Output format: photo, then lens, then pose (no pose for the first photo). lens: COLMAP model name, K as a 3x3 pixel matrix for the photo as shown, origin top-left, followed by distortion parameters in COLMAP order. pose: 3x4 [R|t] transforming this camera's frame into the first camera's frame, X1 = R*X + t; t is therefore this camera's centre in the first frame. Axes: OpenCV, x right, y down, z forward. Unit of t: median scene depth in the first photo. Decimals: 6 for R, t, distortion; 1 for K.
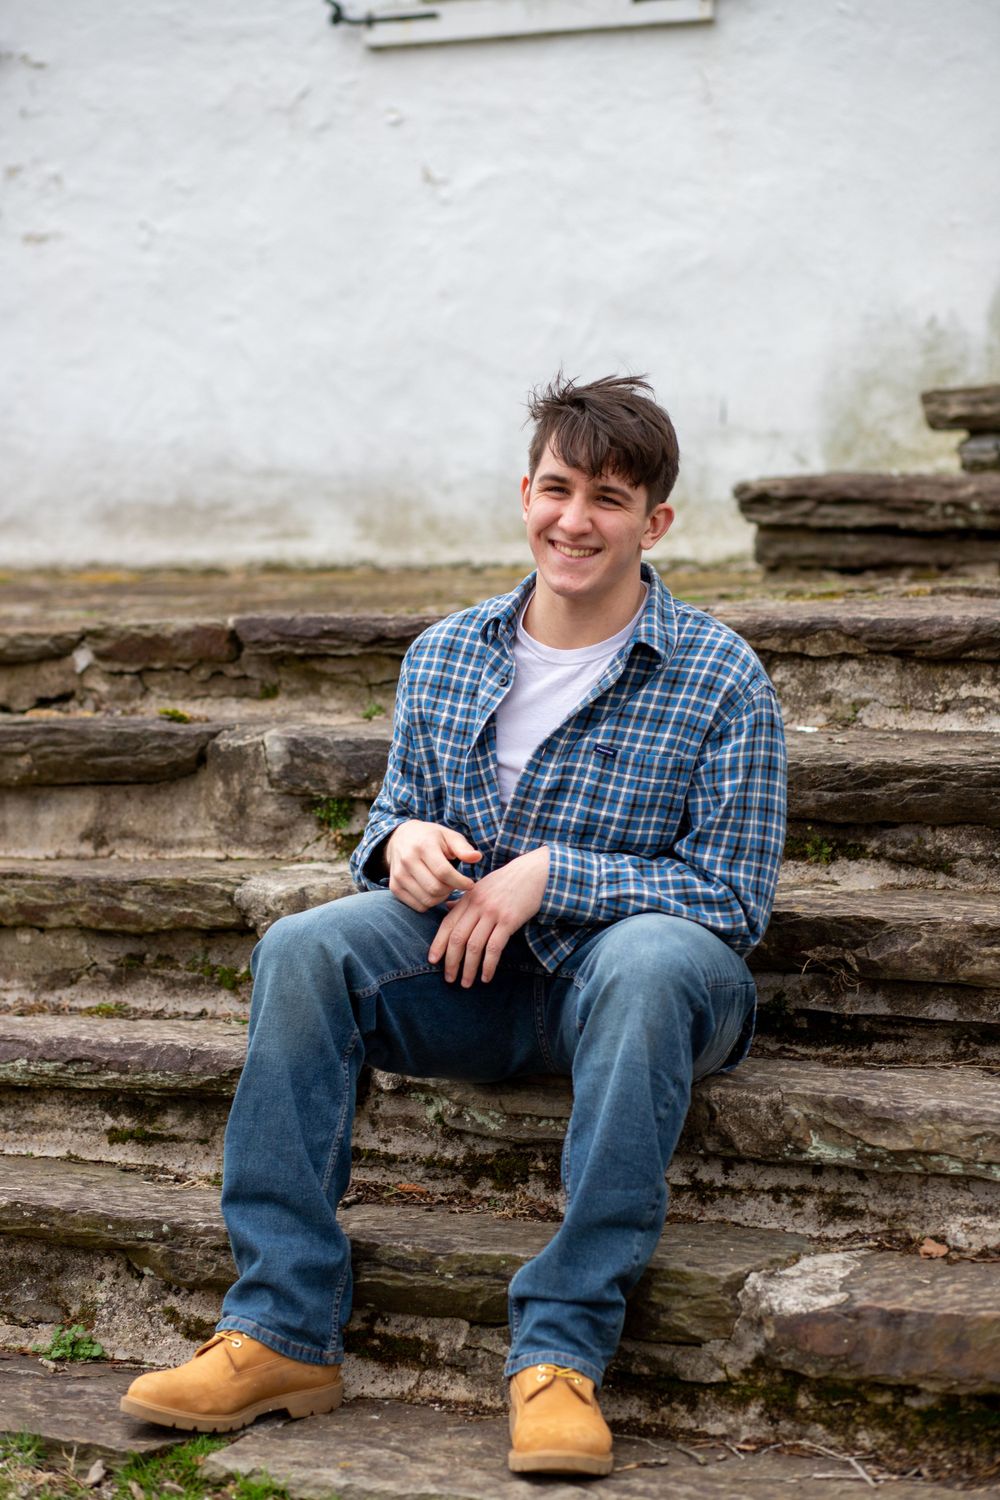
lens RADIAL K [[3616.3, 0, 500.0], [0, 3616.3, 750.0], [0, 0, 1]] dist [-0.052718, -1.415747]
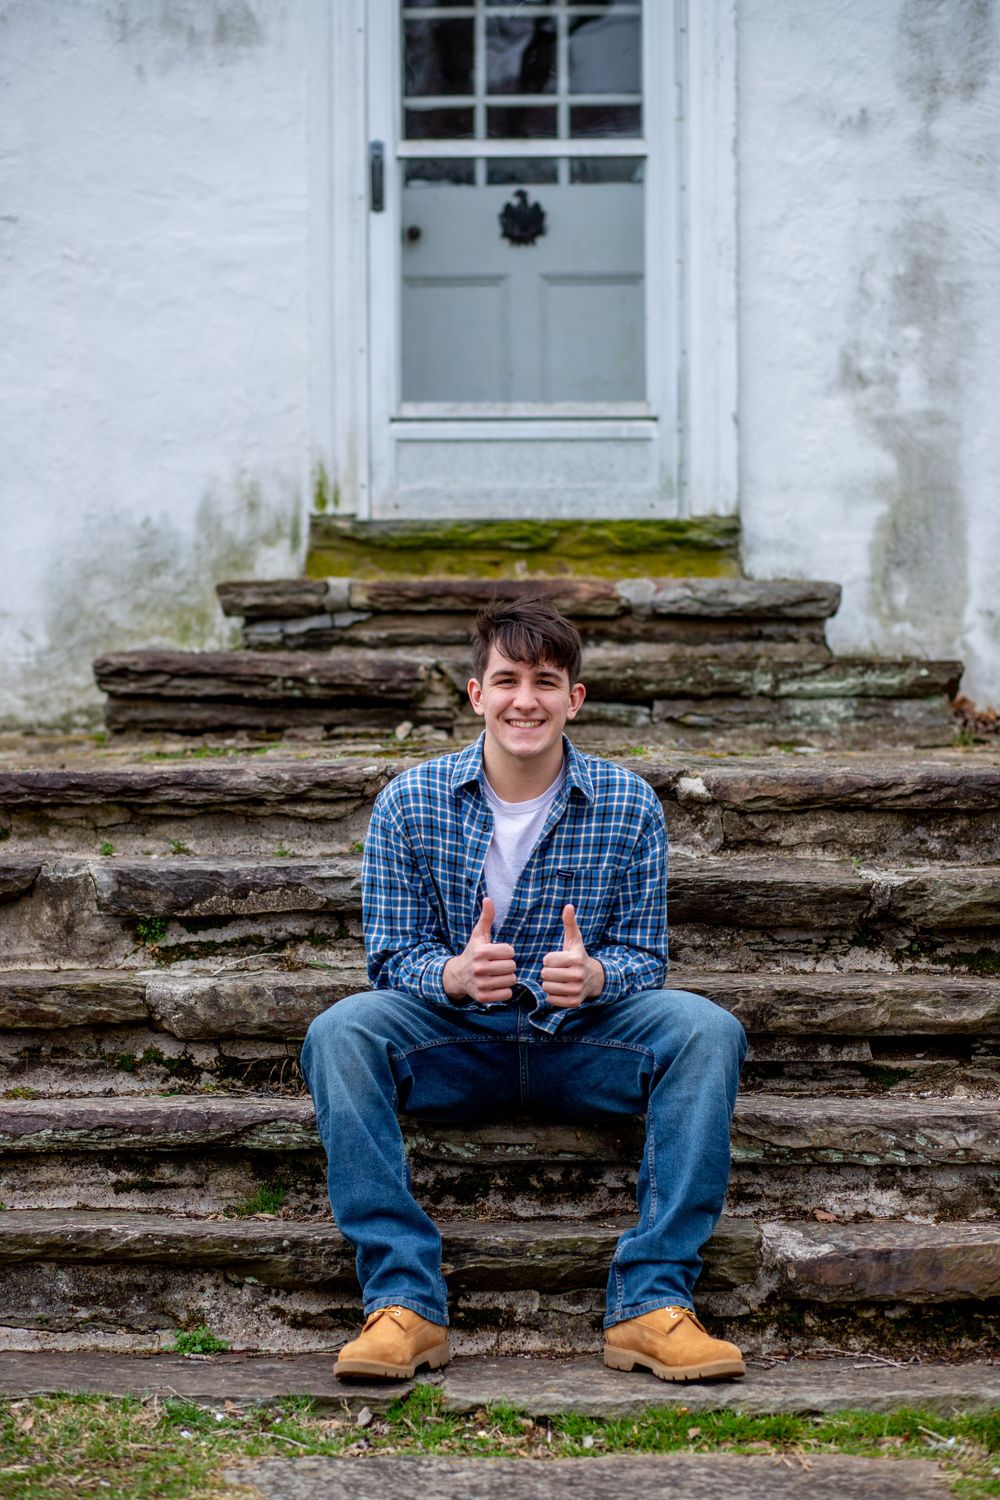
lens RADIAL K [[3616.3, 0, 500.0], [0, 3616.3, 750.0], [0, 0, 1]] dist [-0.052718, -1.415747]
pose [[0.883983, -0.002462, 0.467512, -0.617035], [0.022225, 0.999077, -0.036762, 0.004654], [-0.466990, 0.042888, 0.883222, -0.186666]]
